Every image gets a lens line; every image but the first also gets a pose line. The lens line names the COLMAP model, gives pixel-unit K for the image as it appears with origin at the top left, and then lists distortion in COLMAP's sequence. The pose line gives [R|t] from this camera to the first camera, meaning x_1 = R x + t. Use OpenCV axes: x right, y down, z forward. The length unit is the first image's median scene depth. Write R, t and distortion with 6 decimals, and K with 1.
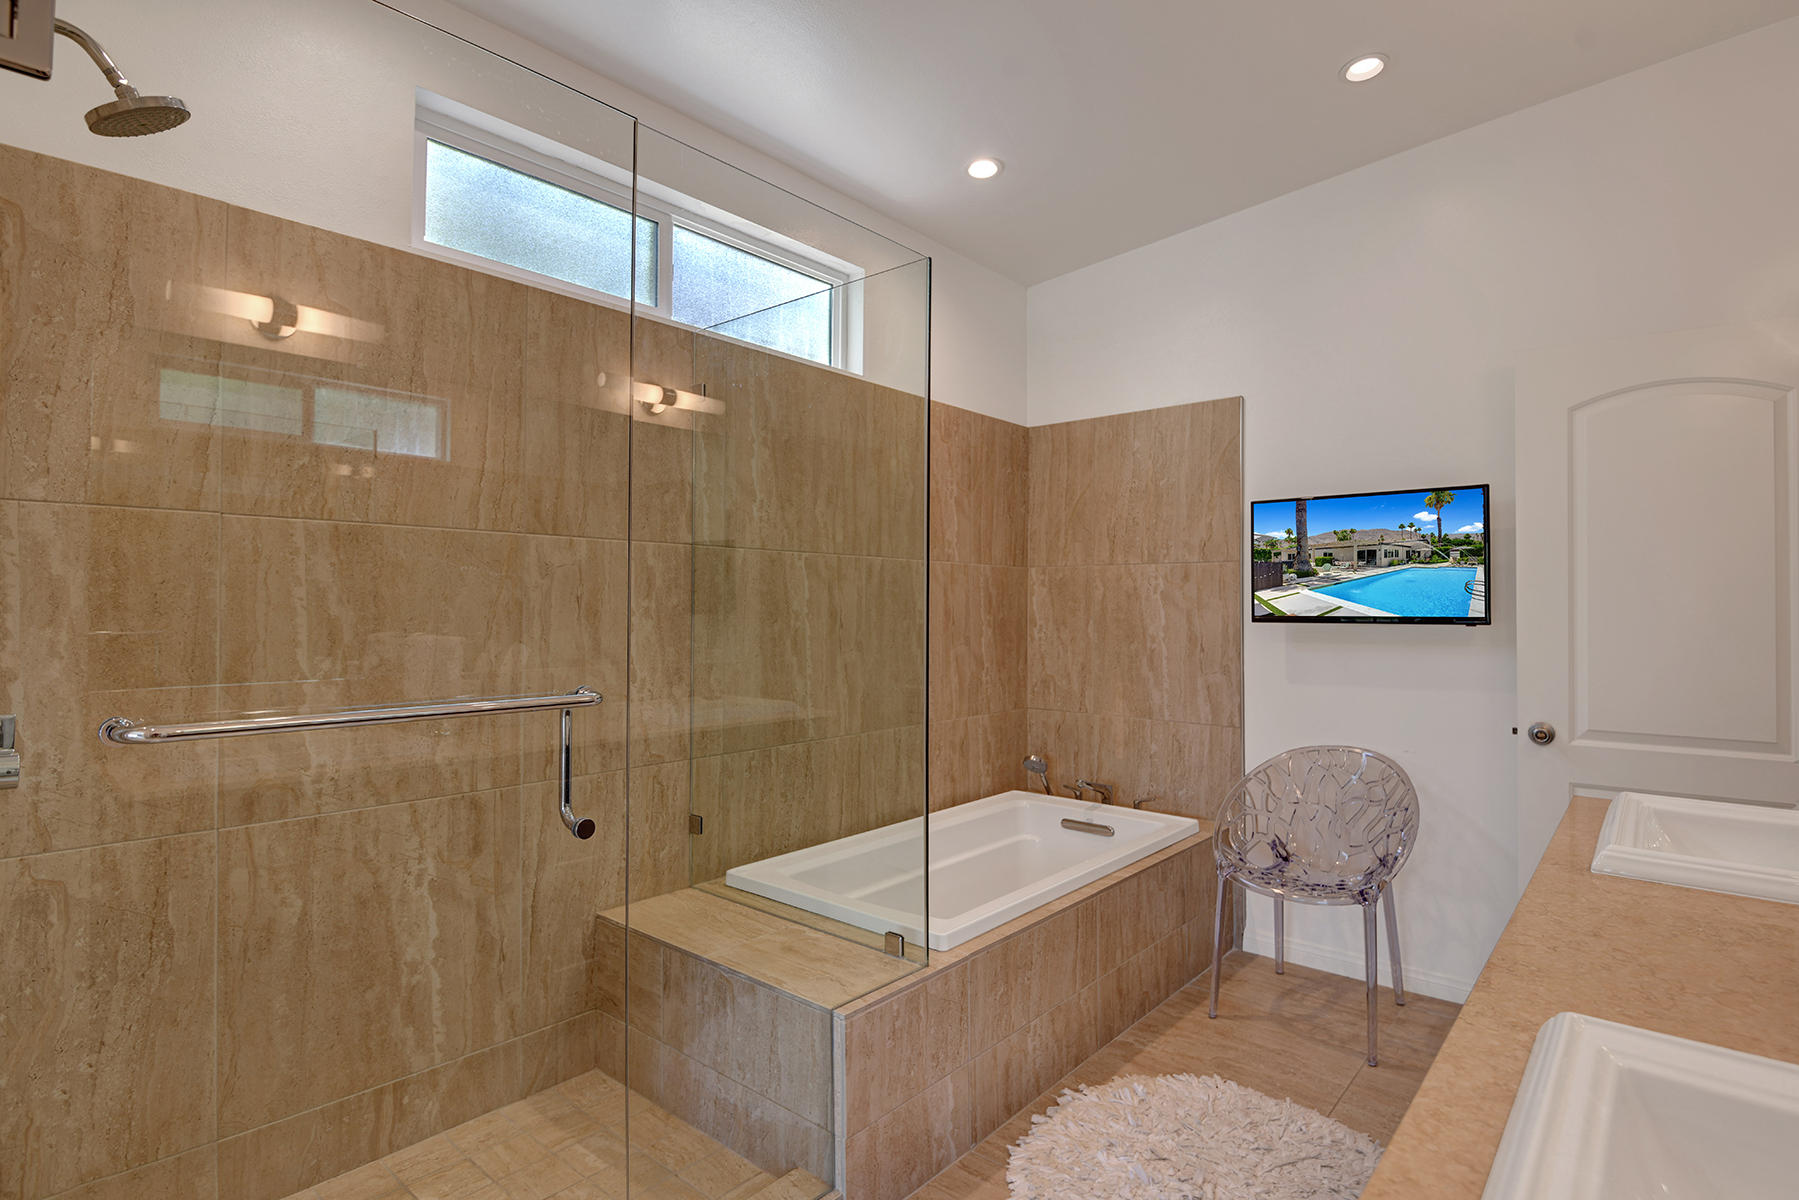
lens RADIAL K [[909.7, 0, 934.7], [0, 909.7, 592.3], [0, 0, 1]] dist [0.018349, -0.048908]
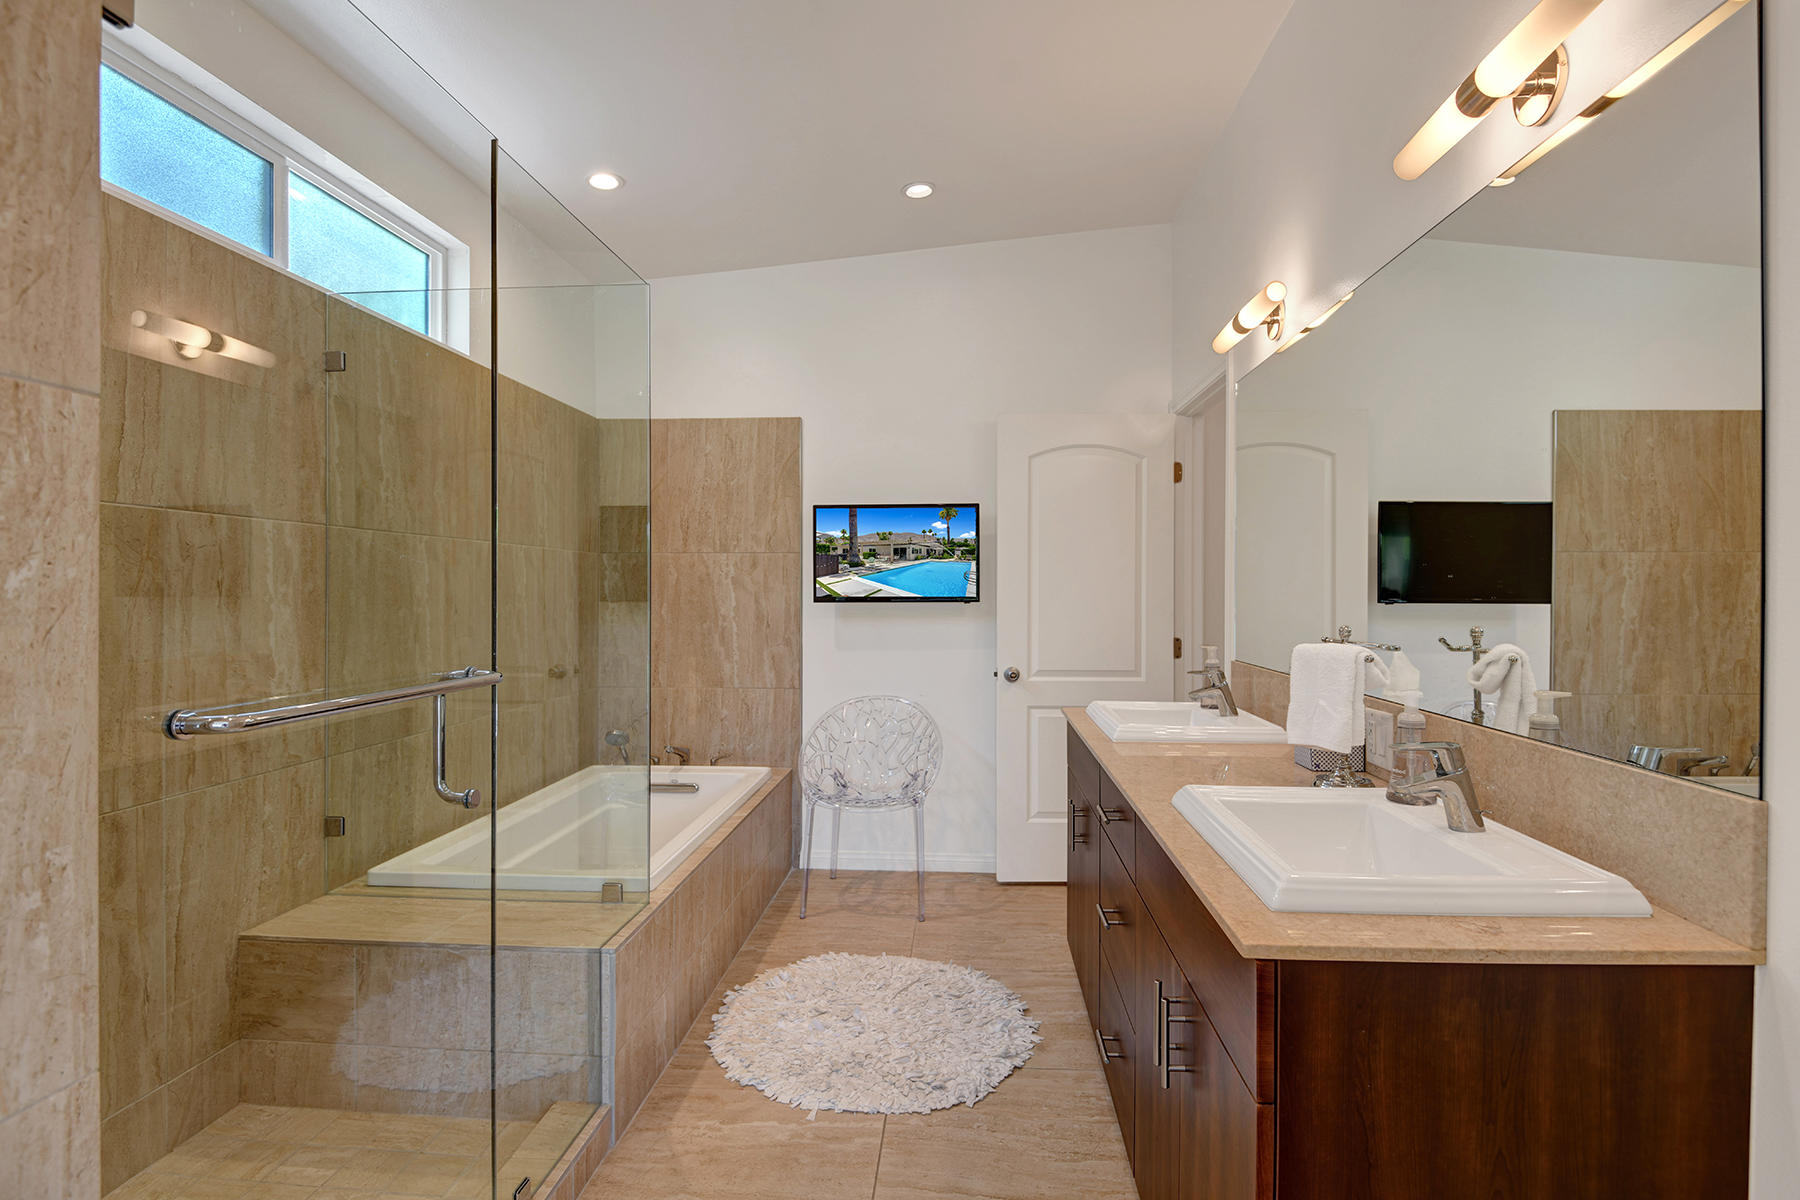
lens RADIAL K [[910.2, 0, 935.2], [0, 910.2, 592.3], [0, 0, 1]] dist [0.018349, -0.048908]
pose [[0.791195, -0.004372, 0.611548, -0.318295], [-0.008049, 0.999813, 0.017561, -0.004968], [-0.611511, -0.018817, 0.791012, -0.096205]]
